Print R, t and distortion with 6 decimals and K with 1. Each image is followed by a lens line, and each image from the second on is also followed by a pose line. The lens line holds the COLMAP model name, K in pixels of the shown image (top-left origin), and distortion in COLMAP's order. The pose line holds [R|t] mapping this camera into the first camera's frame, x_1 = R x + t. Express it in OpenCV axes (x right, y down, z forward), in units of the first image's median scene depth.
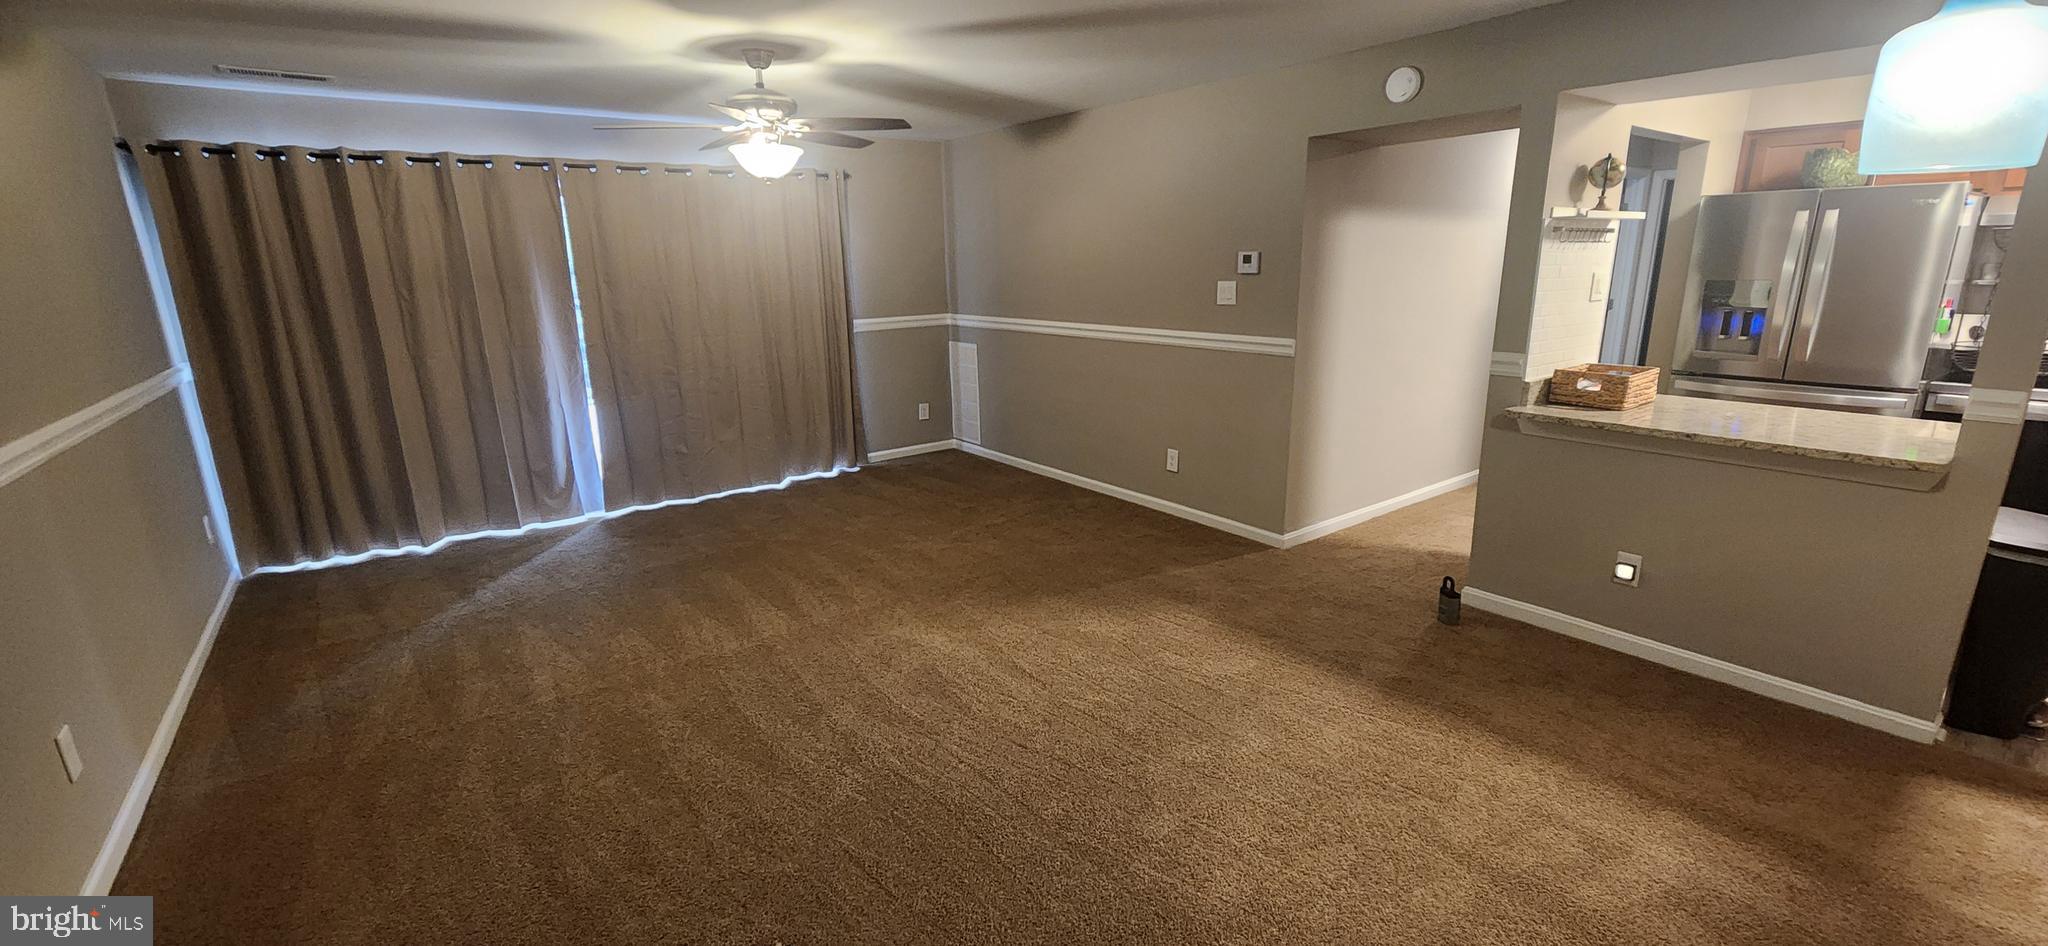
lens RADIAL K [[839.3, 0, 1024.0], [0, 839.3, 473.0], [0, 0, 1]] dist [0.019096, -0.009575]
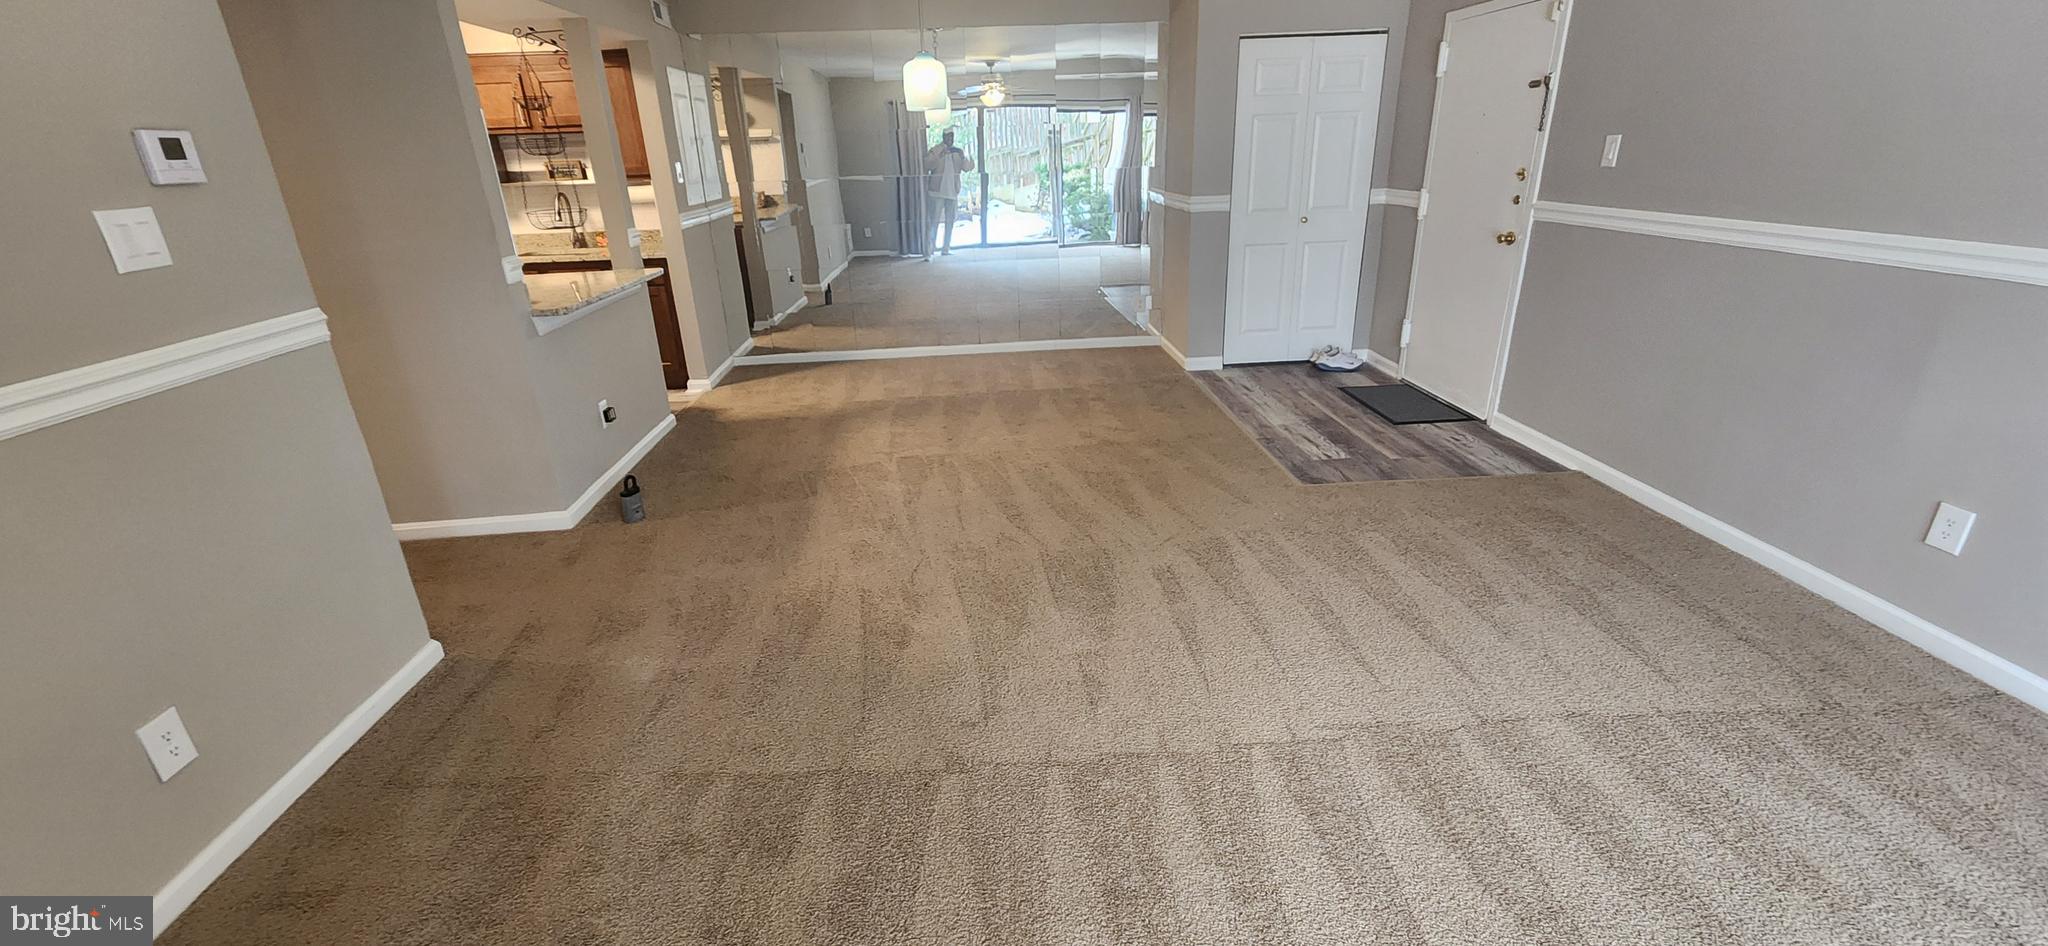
lens RADIAL K [[834.6, 0, 1024.3], [0, 834.6, 468.2], [0, 0, 1]] dist [0.011935, -0.006336]
pose [[-0.843025, -0.148809, 0.516880, -0.347140], [0.182139, 0.825215, 0.534645, -0.281658], [-0.506098, 0.544863, -0.668573, 1.204238]]
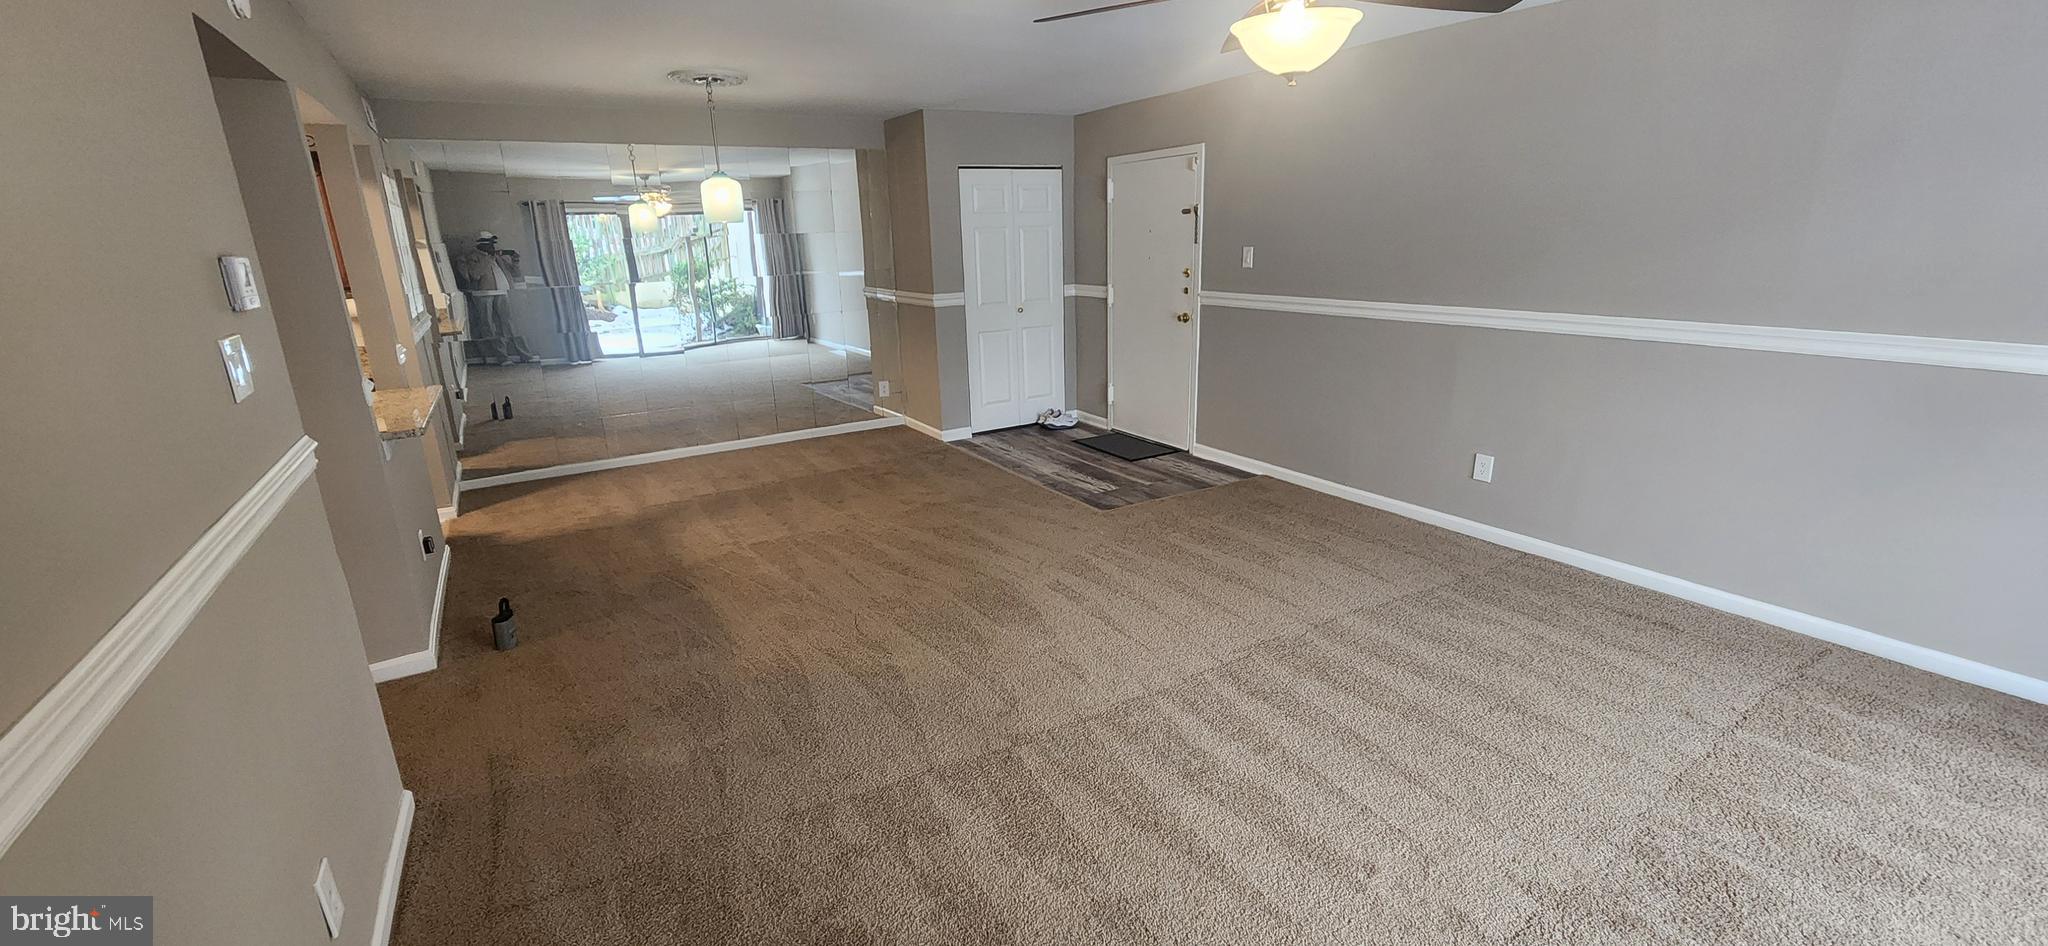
lens RADIAL K [[833.9, 0, 1016.8], [0, 833.9, 467.9], [0, 0, 1]] dist [0.009100, 0.000047]
pose [[-0.993253, 0.022004, 0.113858, -0.153602], [0.076556, 0.861890, 0.501283, -0.365292], [-0.087103, 0.506618, -0.857760, 1.422265]]
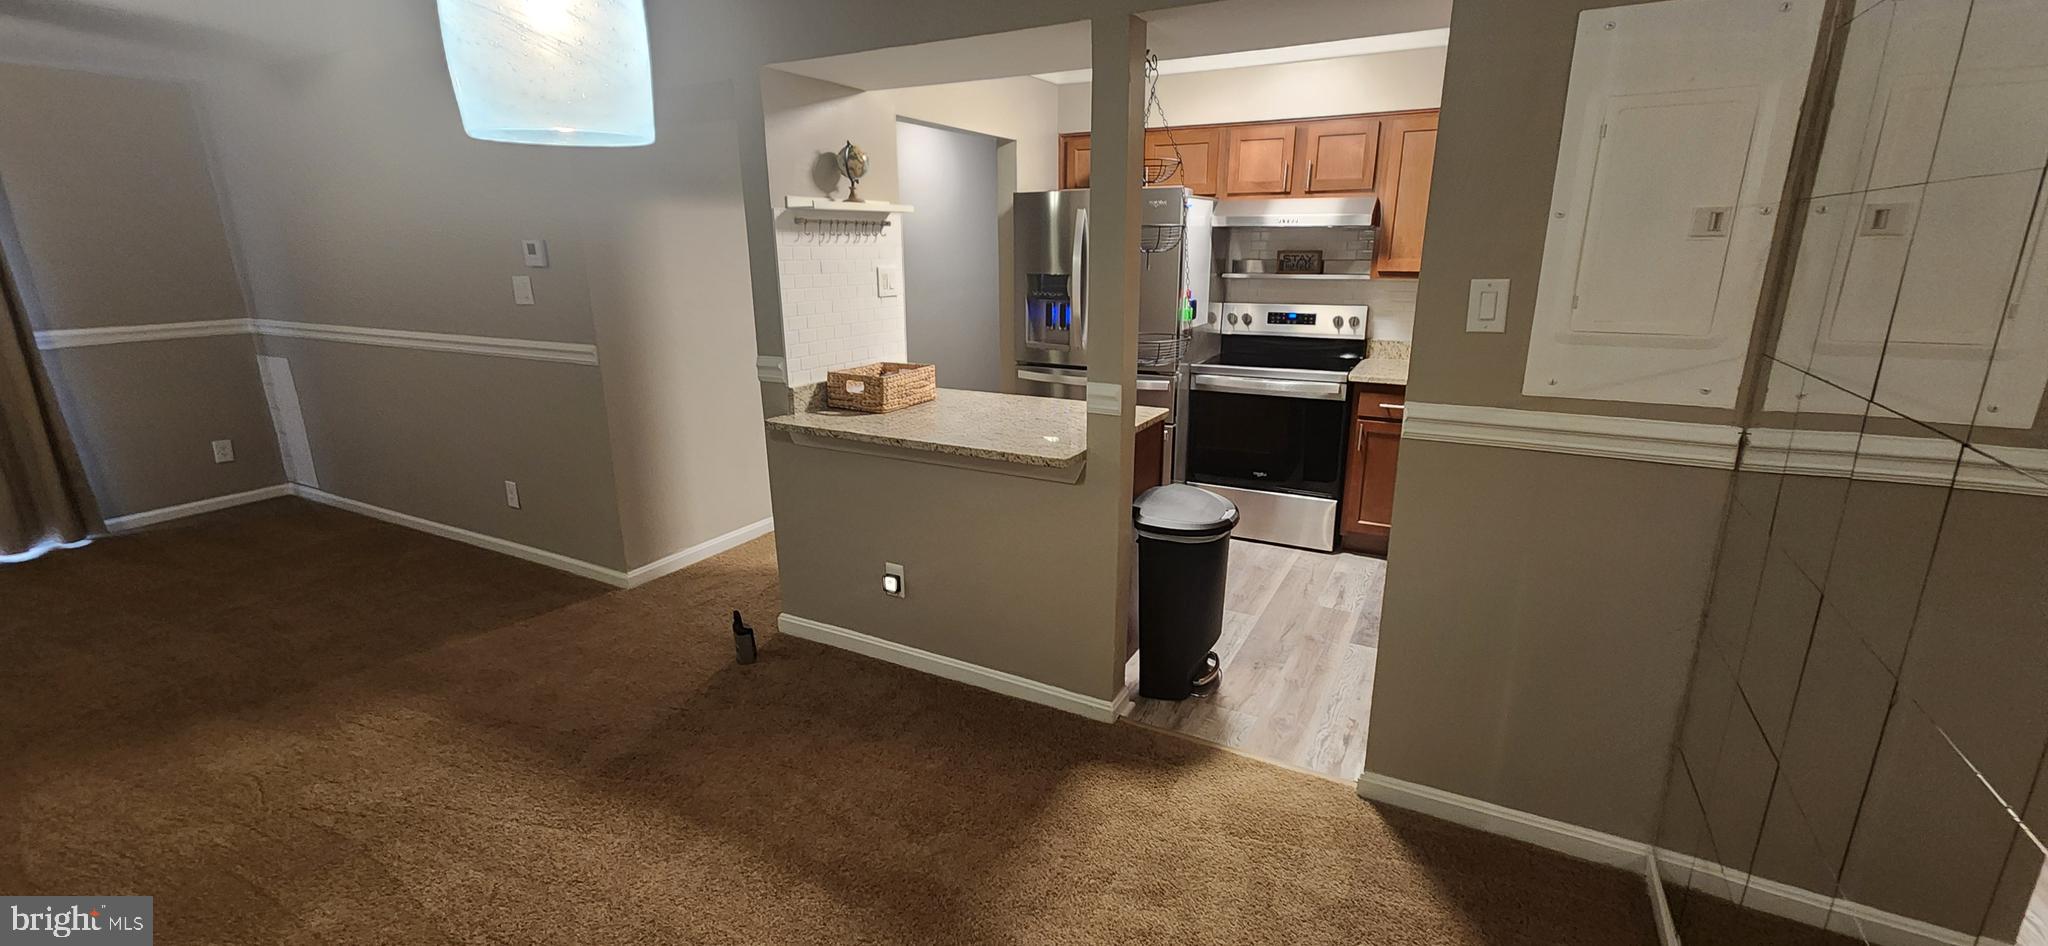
lens RADIAL K [[834.6, 0, 1024.3], [0, 834.6, 468.2], [0, 0, 1]] dist [0.011935, -0.006336]
pose [[0.912917, -0.096820, 0.396496, 0.376579], [0.094056, 0.995215, 0.026459, -0.017871], [-0.397161, 0.013138, 0.917655, 0.060363]]
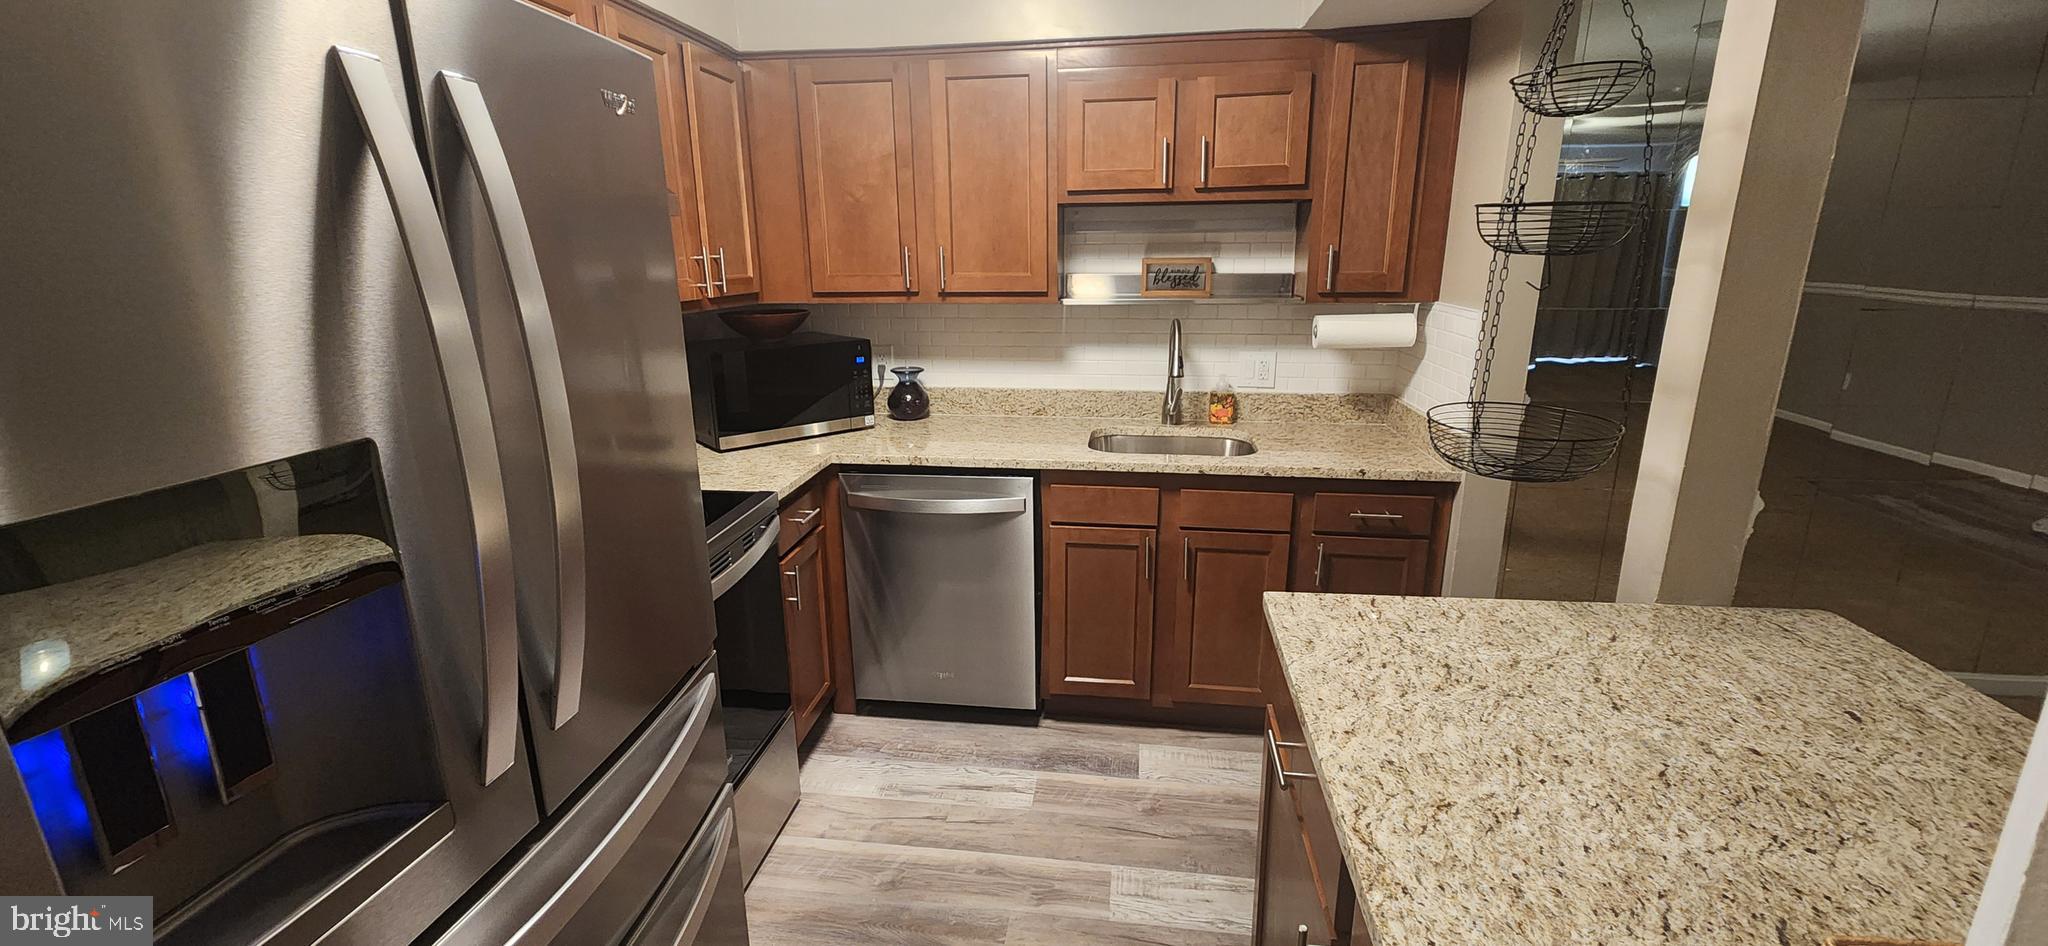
lens RADIAL K [[834.6, 0, 1024.3], [0, 834.6, 468.2], [0, 0, 1]] dist [0.011935, -0.006336]
pose [[-0.705585, -0.161320, 0.690019, 0.638084], [0.199963, 0.888843, 0.412277, -0.255773], [-0.679827, 0.428875, -0.594896, 0.969972]]
